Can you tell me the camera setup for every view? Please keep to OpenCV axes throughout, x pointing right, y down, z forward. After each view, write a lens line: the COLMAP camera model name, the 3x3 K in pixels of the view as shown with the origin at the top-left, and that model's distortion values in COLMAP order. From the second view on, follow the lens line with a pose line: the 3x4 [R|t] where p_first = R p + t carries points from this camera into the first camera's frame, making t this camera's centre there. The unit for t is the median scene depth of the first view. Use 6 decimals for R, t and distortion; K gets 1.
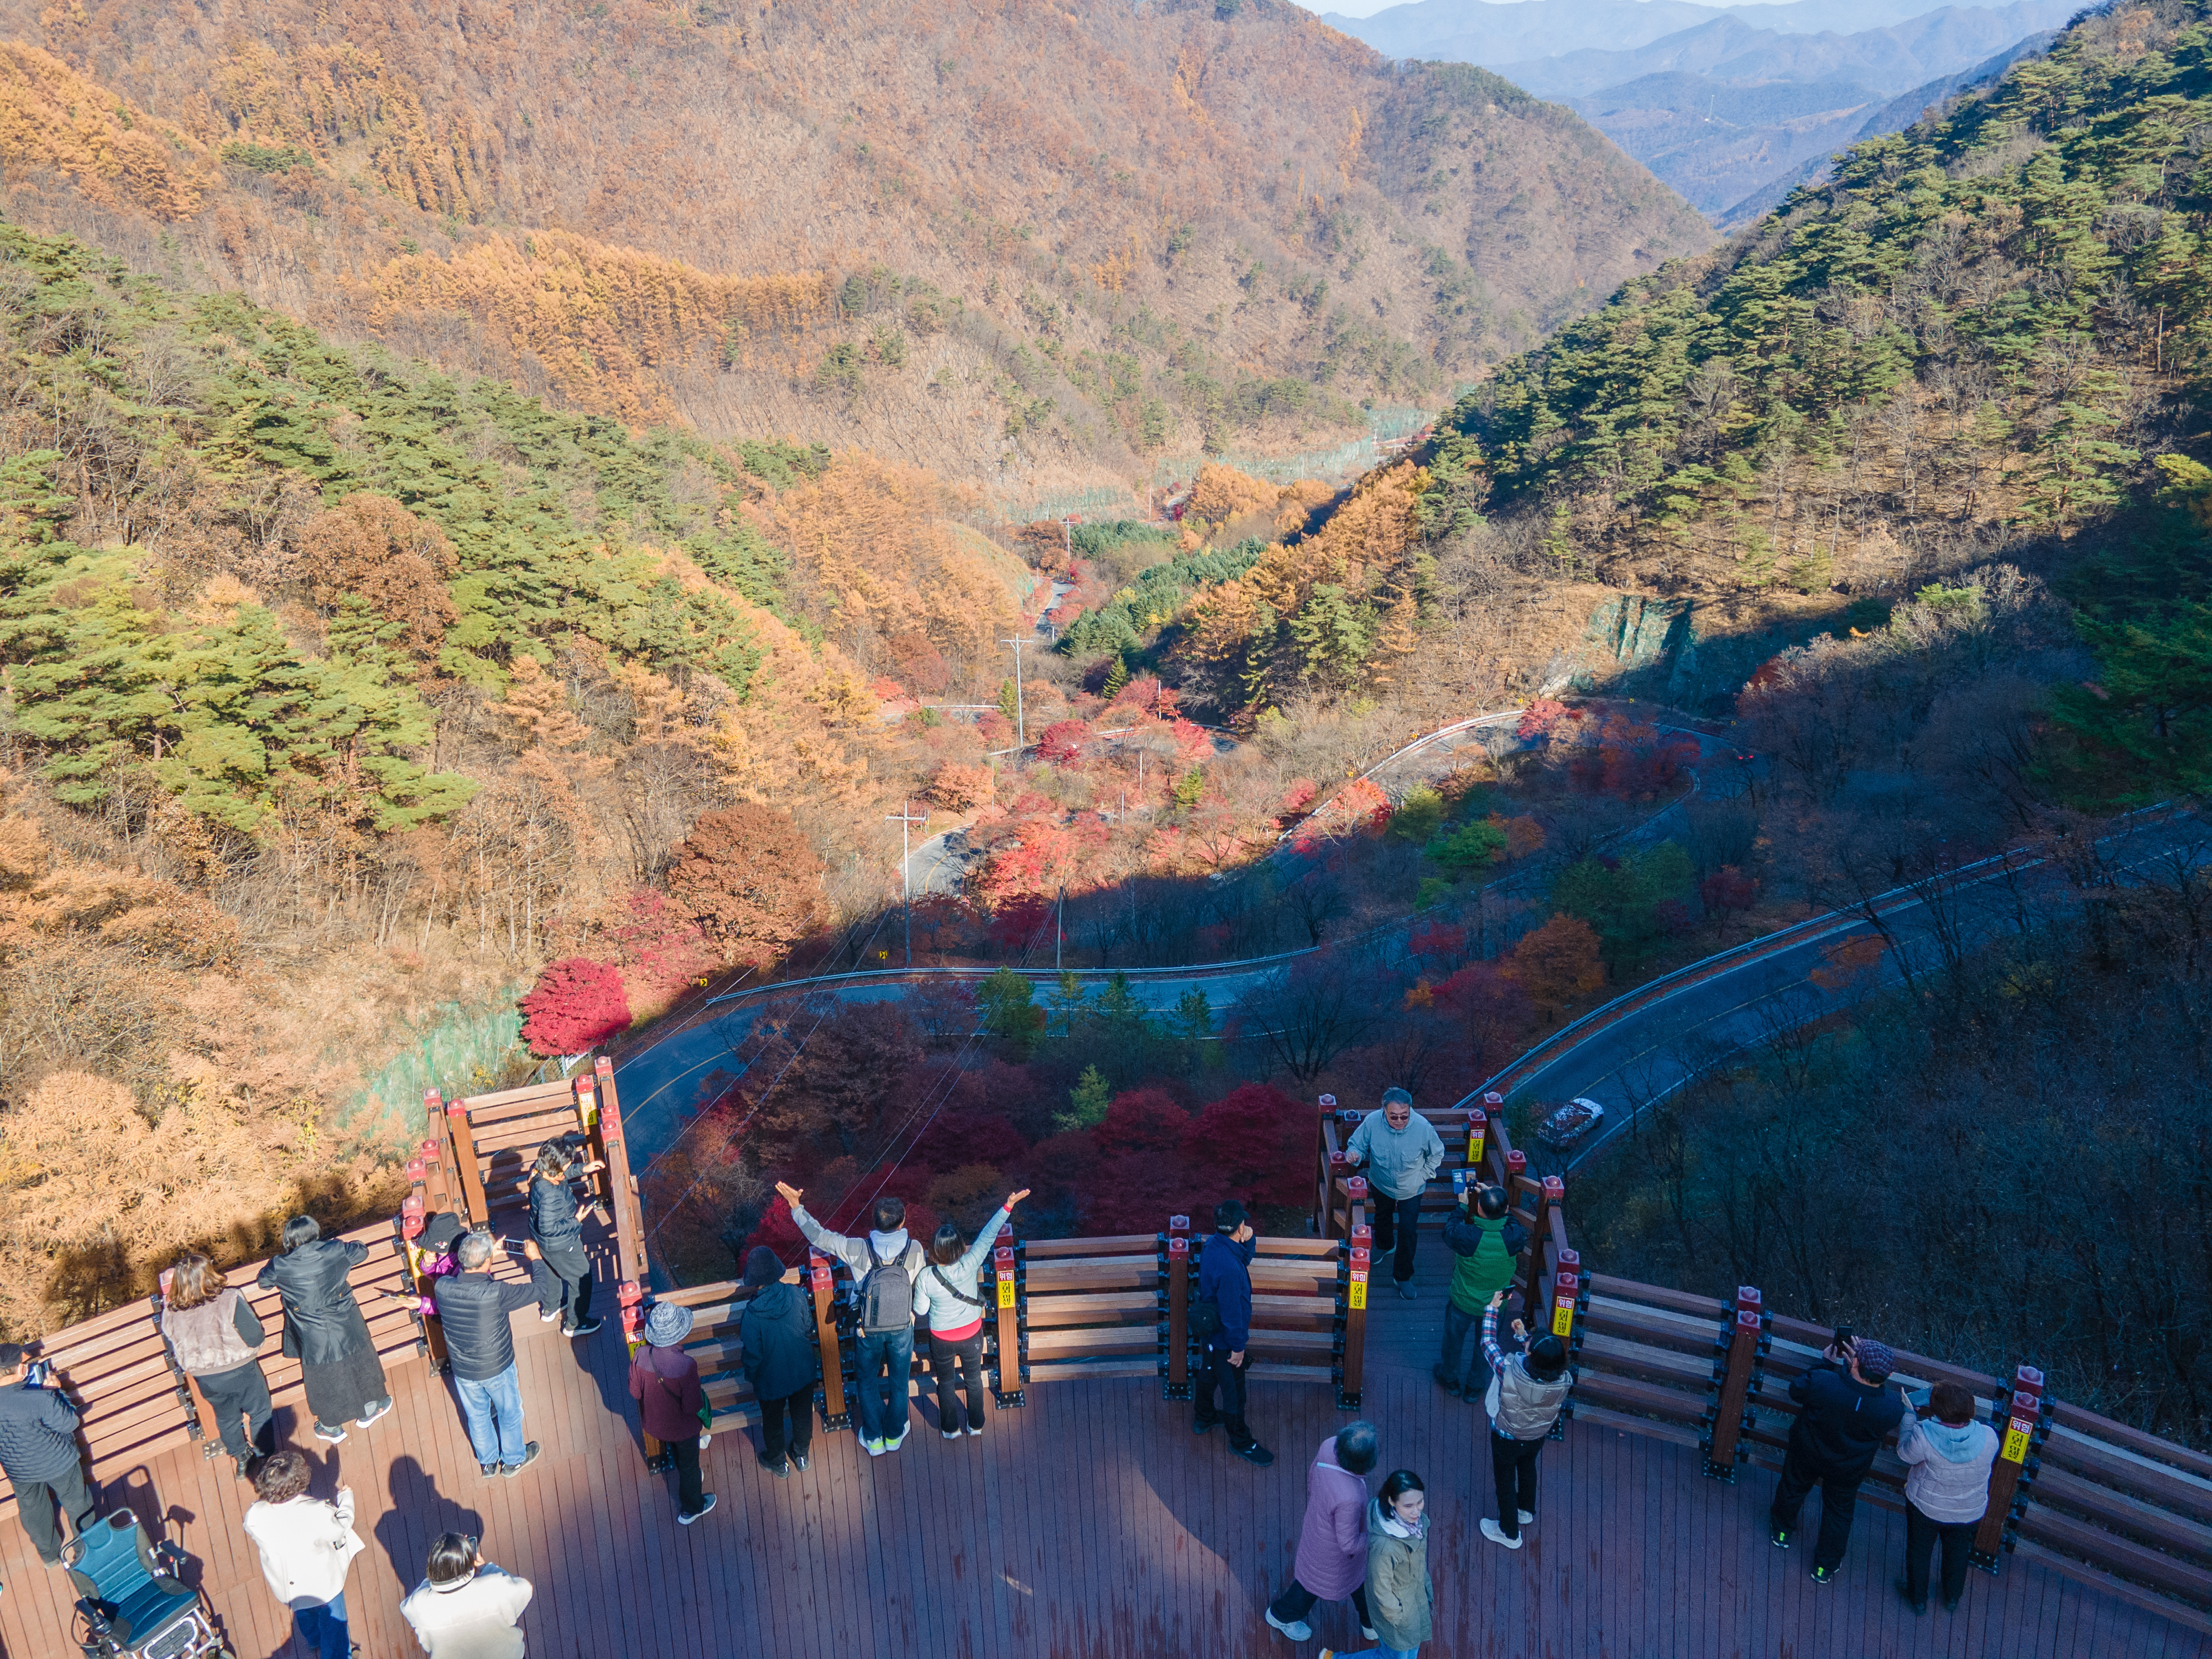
lens RADIAL K [[1614.8, 0, 1074.5], [0, 1614.8, 832.1], [0, 0, 1]] dist [0.025440, -0.002417]
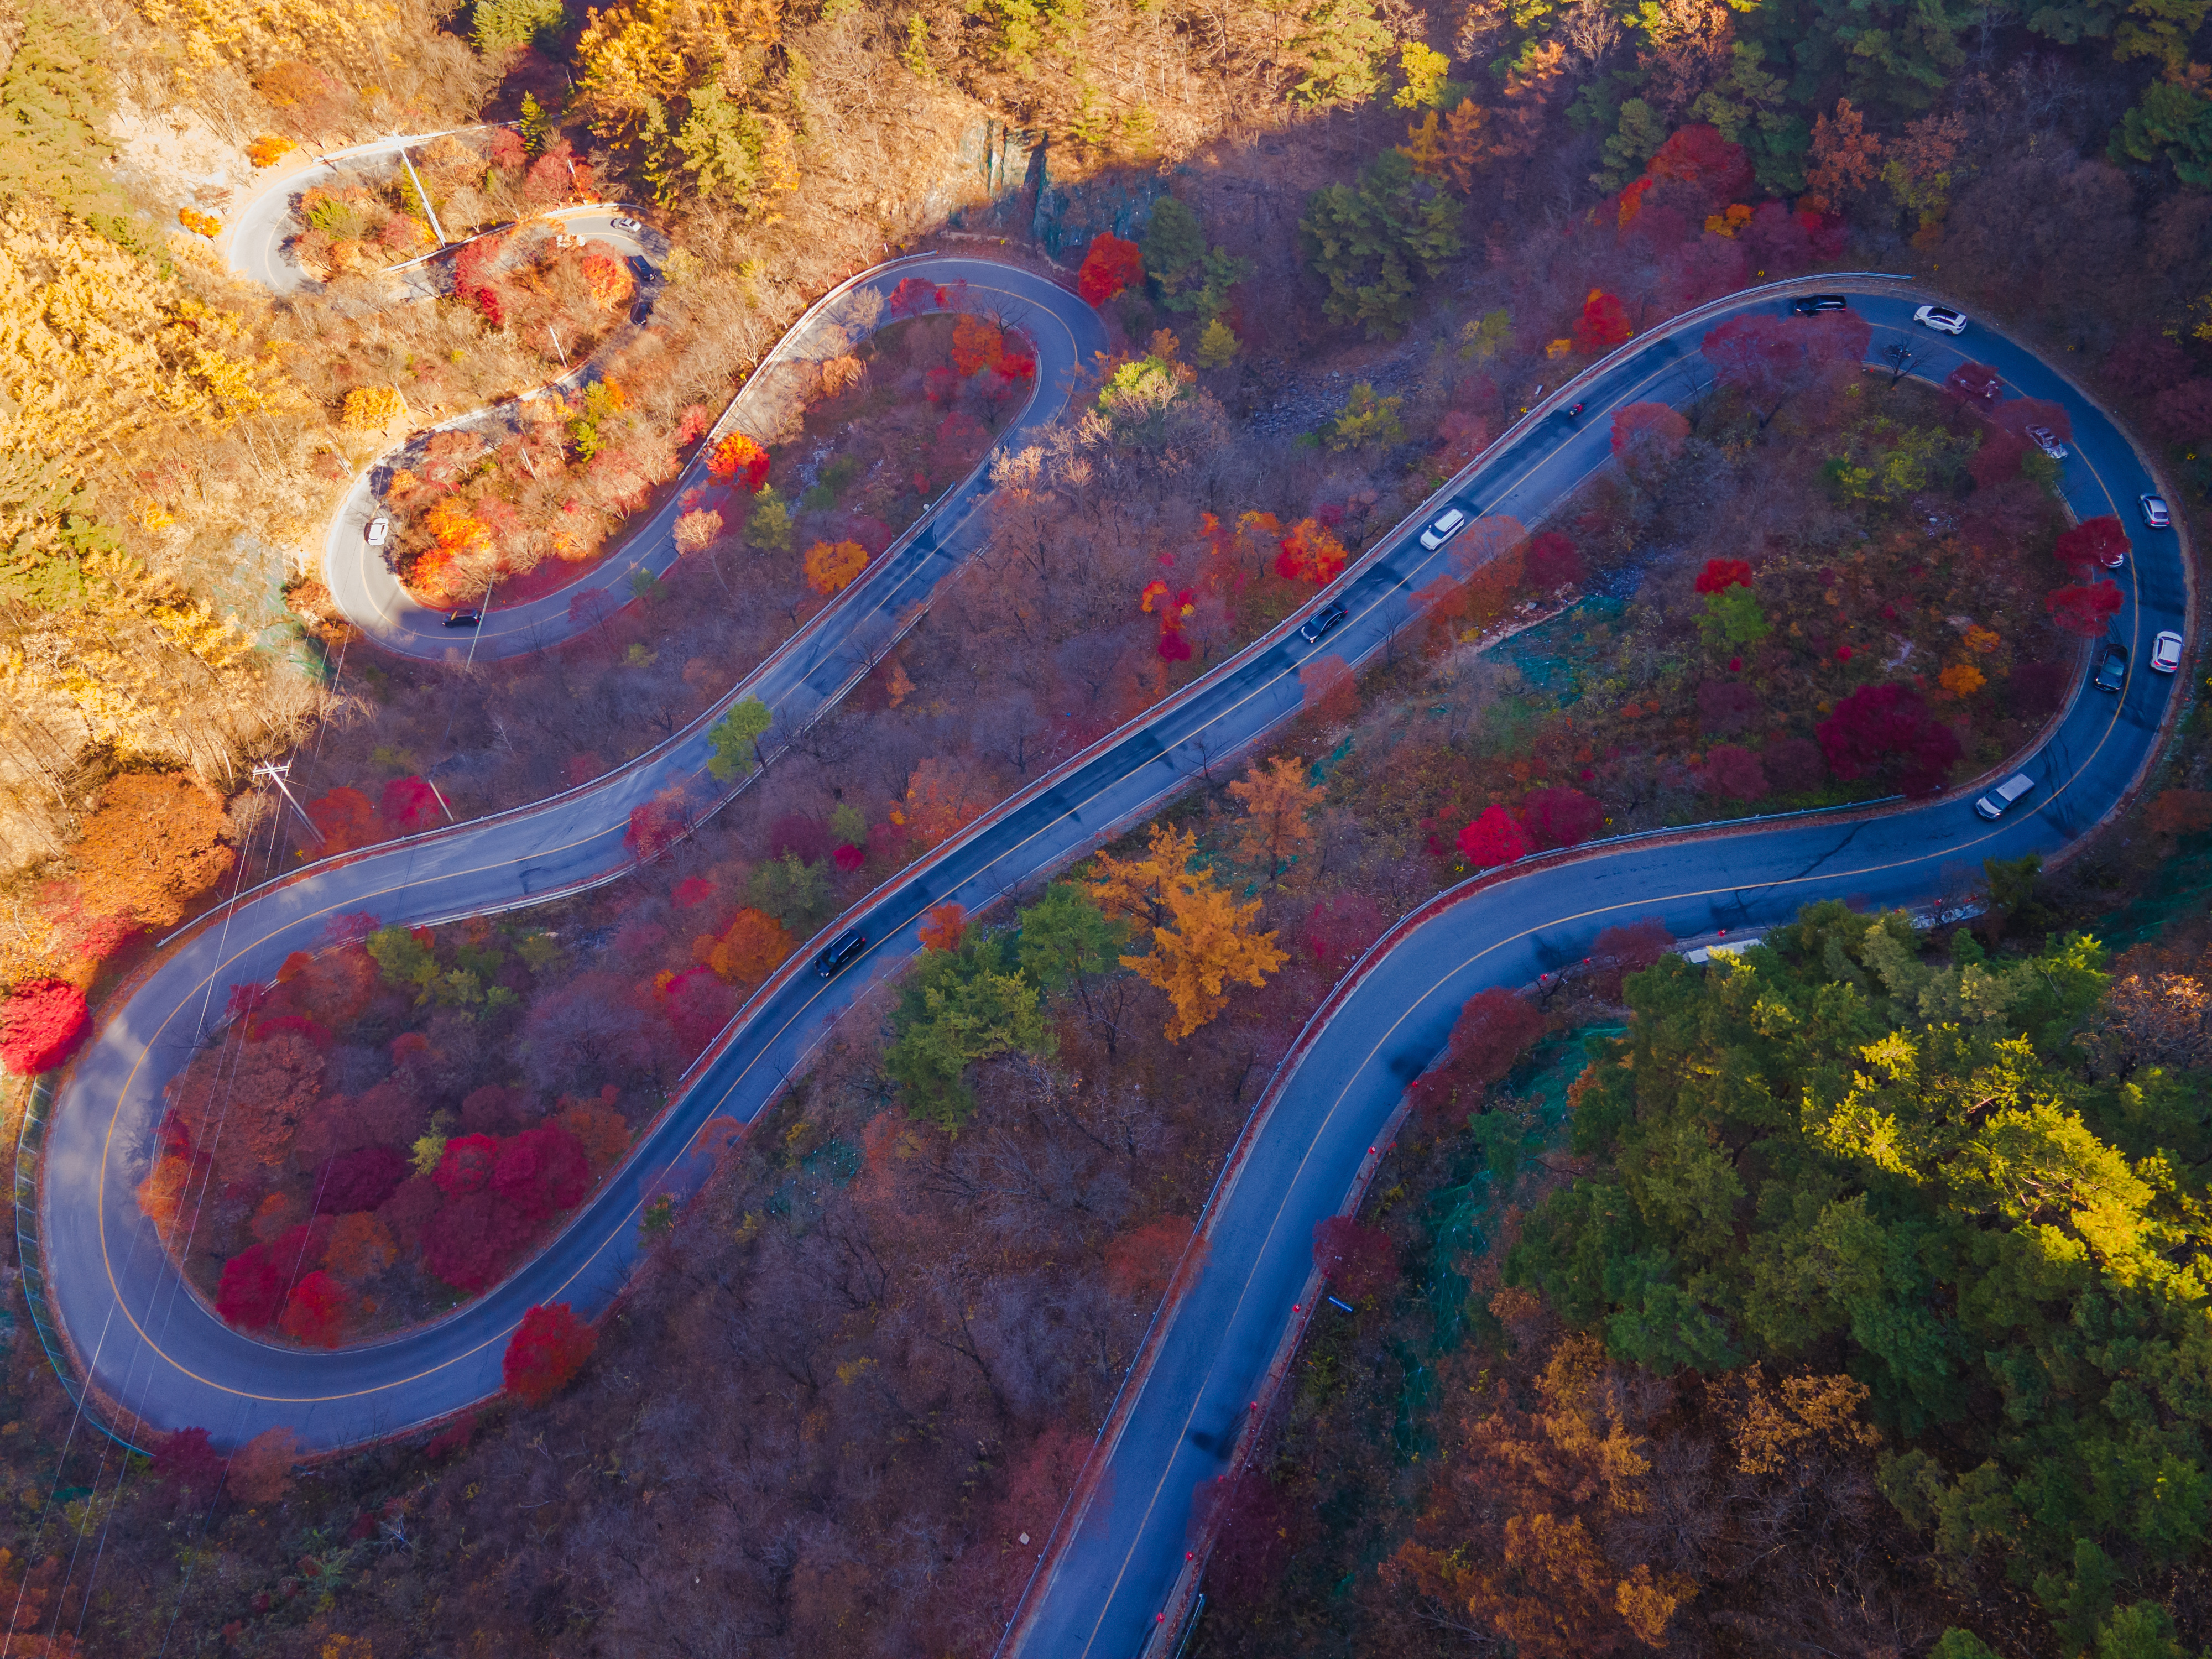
lens RADIAL K [[1614.8, 0, 1119.1], [0, 1614.8, 876.4], [0, 0, 1]] dist [0.025440, -0.002417]
pose [[0.972334, -0.197491, 0.124754, 0.185100], [0.086936, 0.801639, 0.591454, -0.330337], [-0.216815, -0.564245, 0.796629, -0.076567]]
